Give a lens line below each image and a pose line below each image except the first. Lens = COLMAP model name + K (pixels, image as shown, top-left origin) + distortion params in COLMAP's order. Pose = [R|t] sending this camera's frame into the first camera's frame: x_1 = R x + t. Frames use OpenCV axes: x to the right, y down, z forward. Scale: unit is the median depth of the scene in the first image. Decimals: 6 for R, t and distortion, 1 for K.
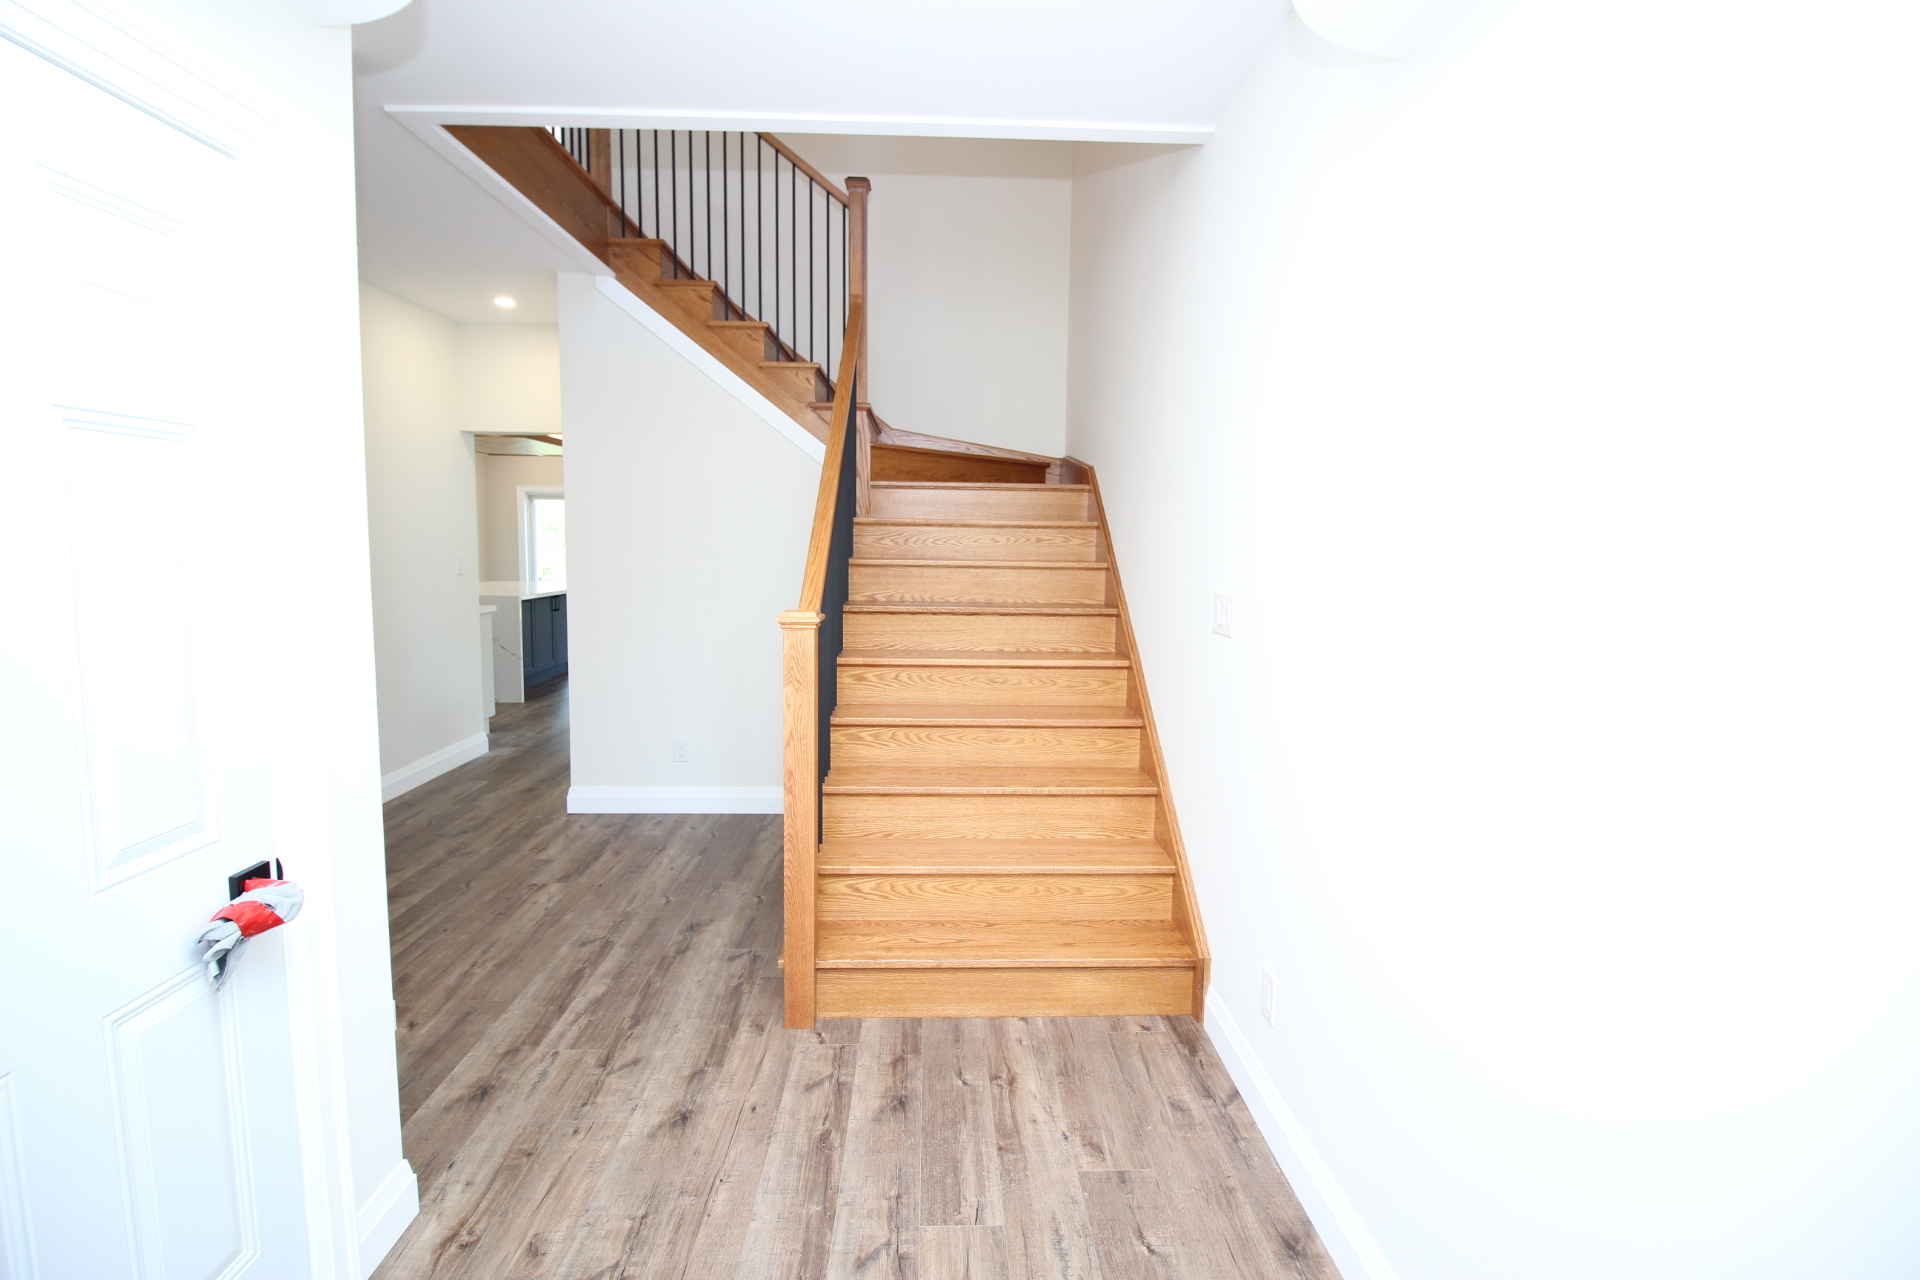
lens RADIAL K [[890.4, 0, 959.4], [0, 890.4, 640.5], [0, 0, 1]] dist [-0.014619, -0.000341]
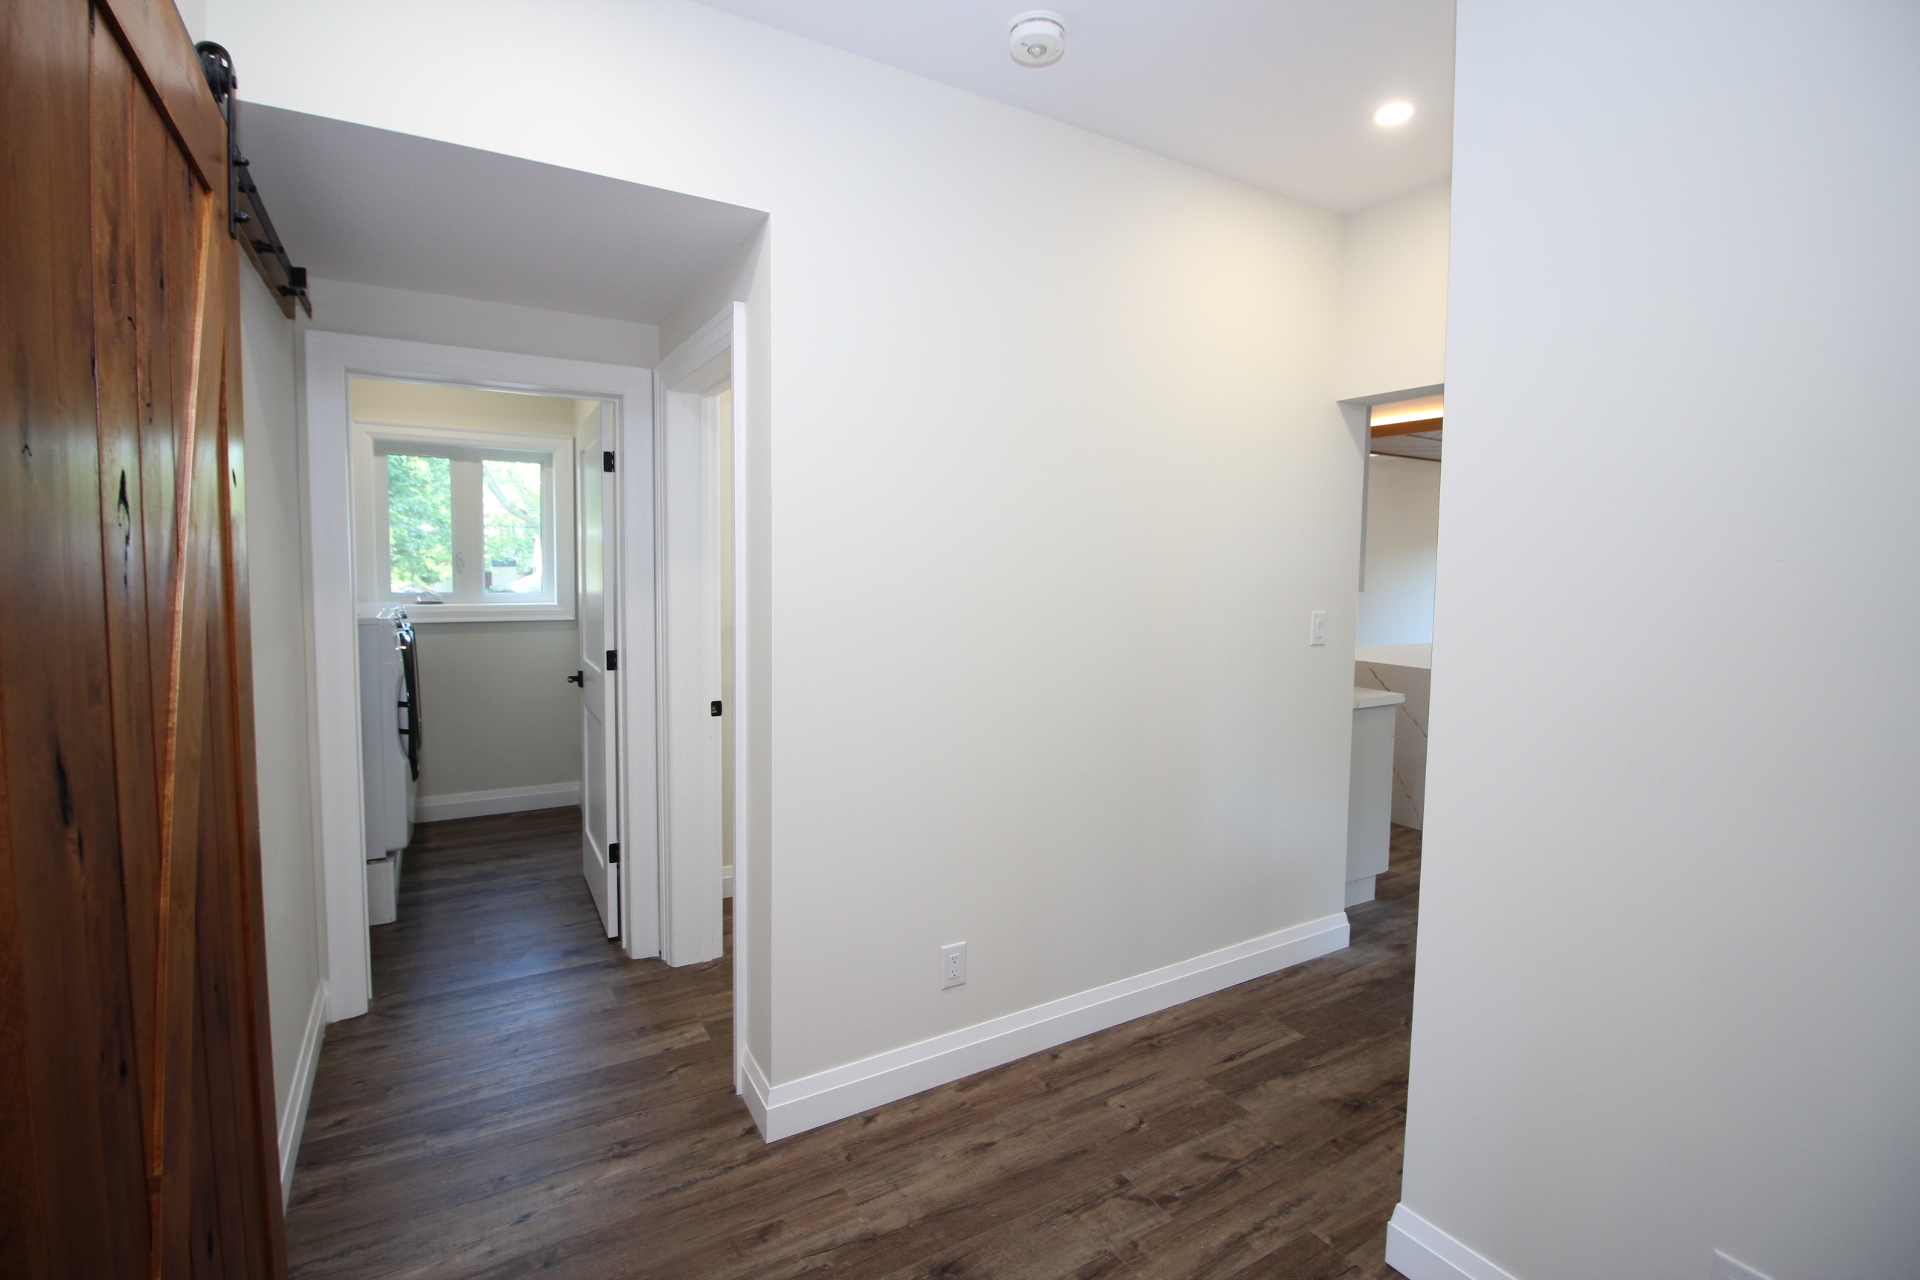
lens RADIAL K [[890.4, 0, 961.2], [0, 890.4, 632.9], [0, 0, 1]] dist [-0.014619, -0.000341]
pose [[0.482389, 0.046525, -0.874720, -0.206838], [-0.093575, 0.995611, 0.001351, -0.076587], [0.870944, 0.081201, 0.484626, 0.640632]]
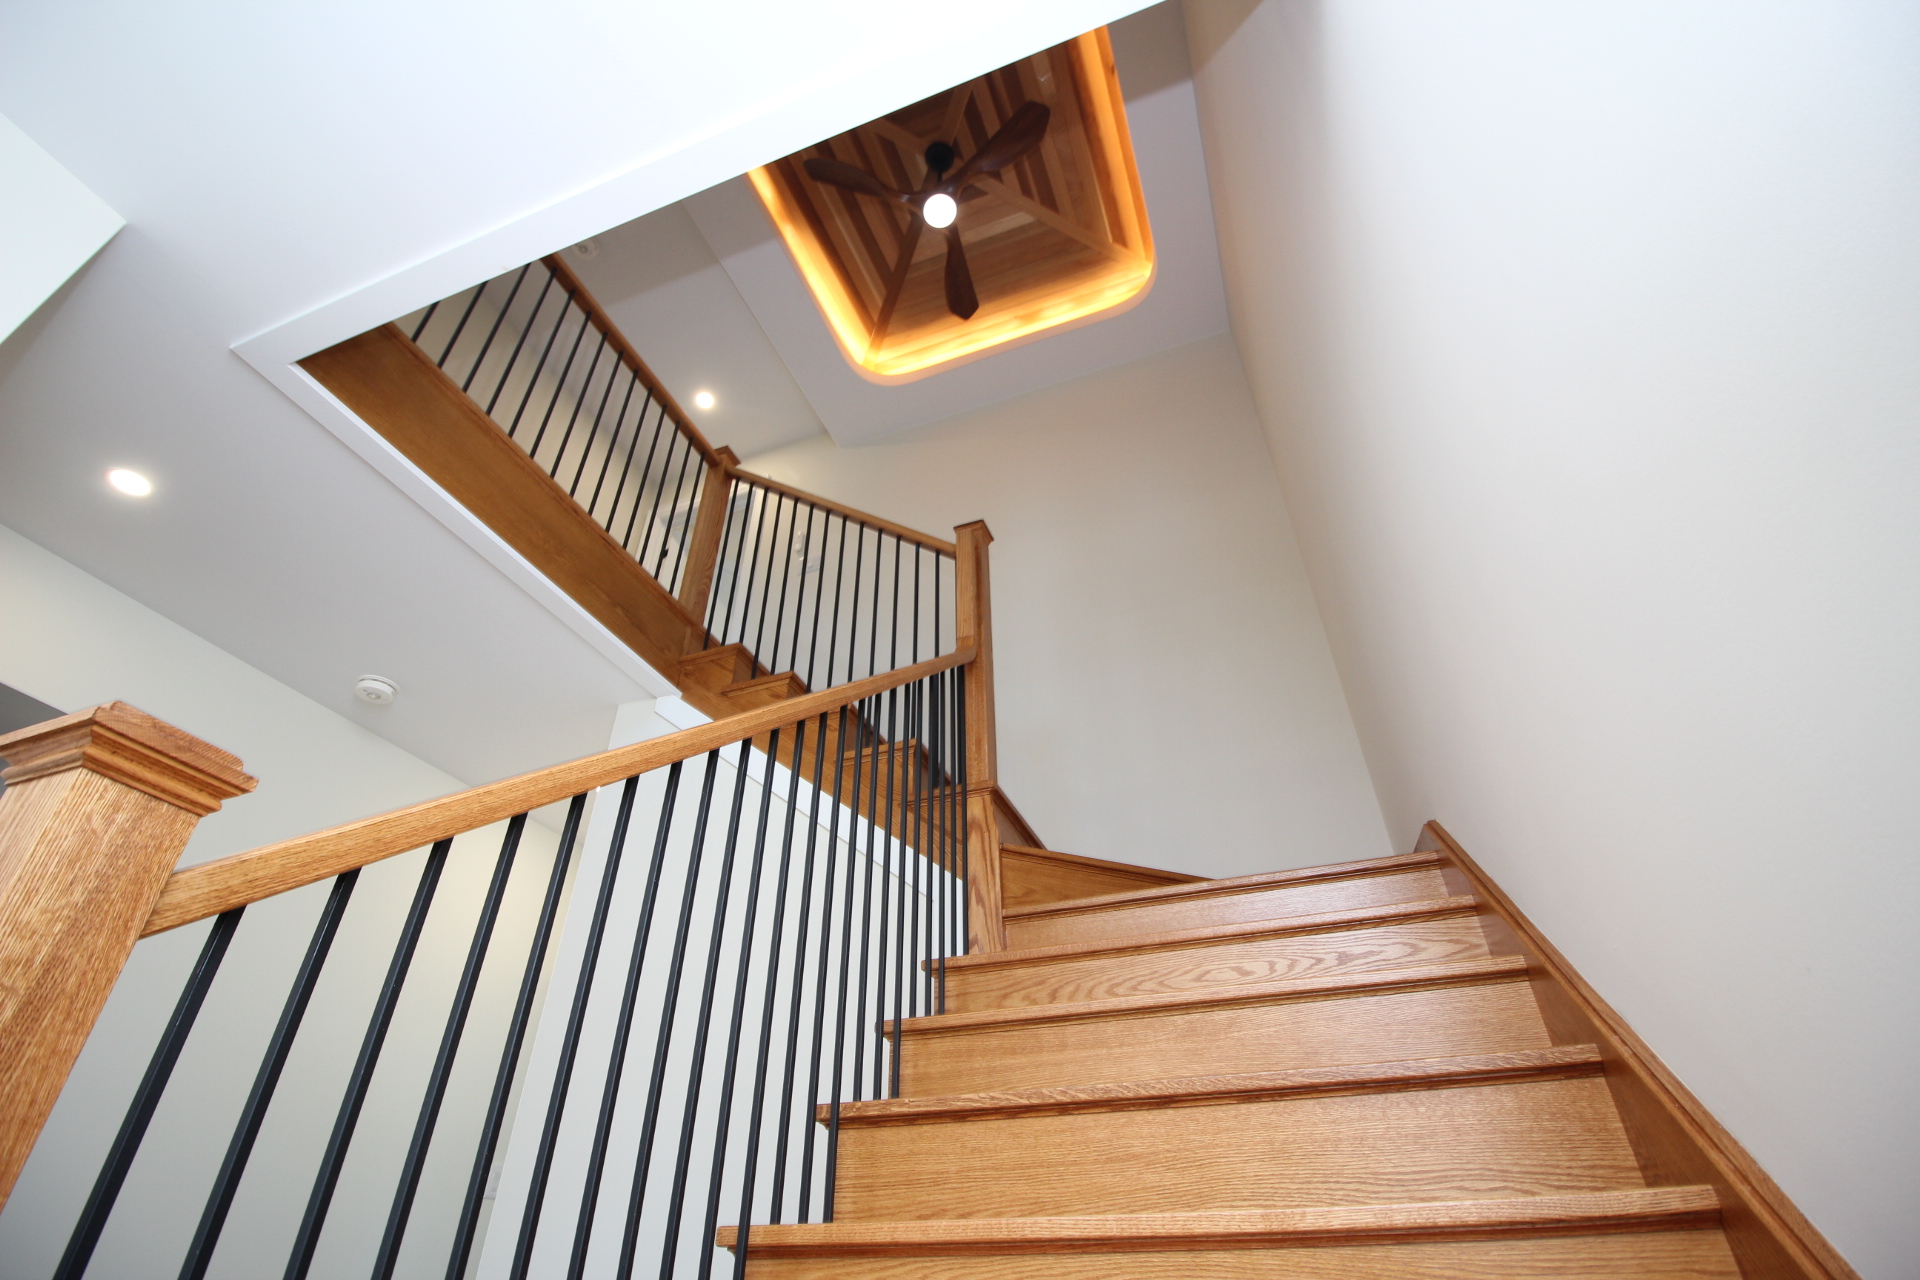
lens RADIAL K [[890.4, 0, 958.7], [0, 890.4, 629.3], [0, 0, 1]] dist [-0.014619, -0.000341]
pose [[0.918590, -0.249276, -0.306684, 0.089738], [-0.026897, 0.734764, -0.677789, 0.069723], [0.394297, 0.630859, 0.668242, 0.533573]]
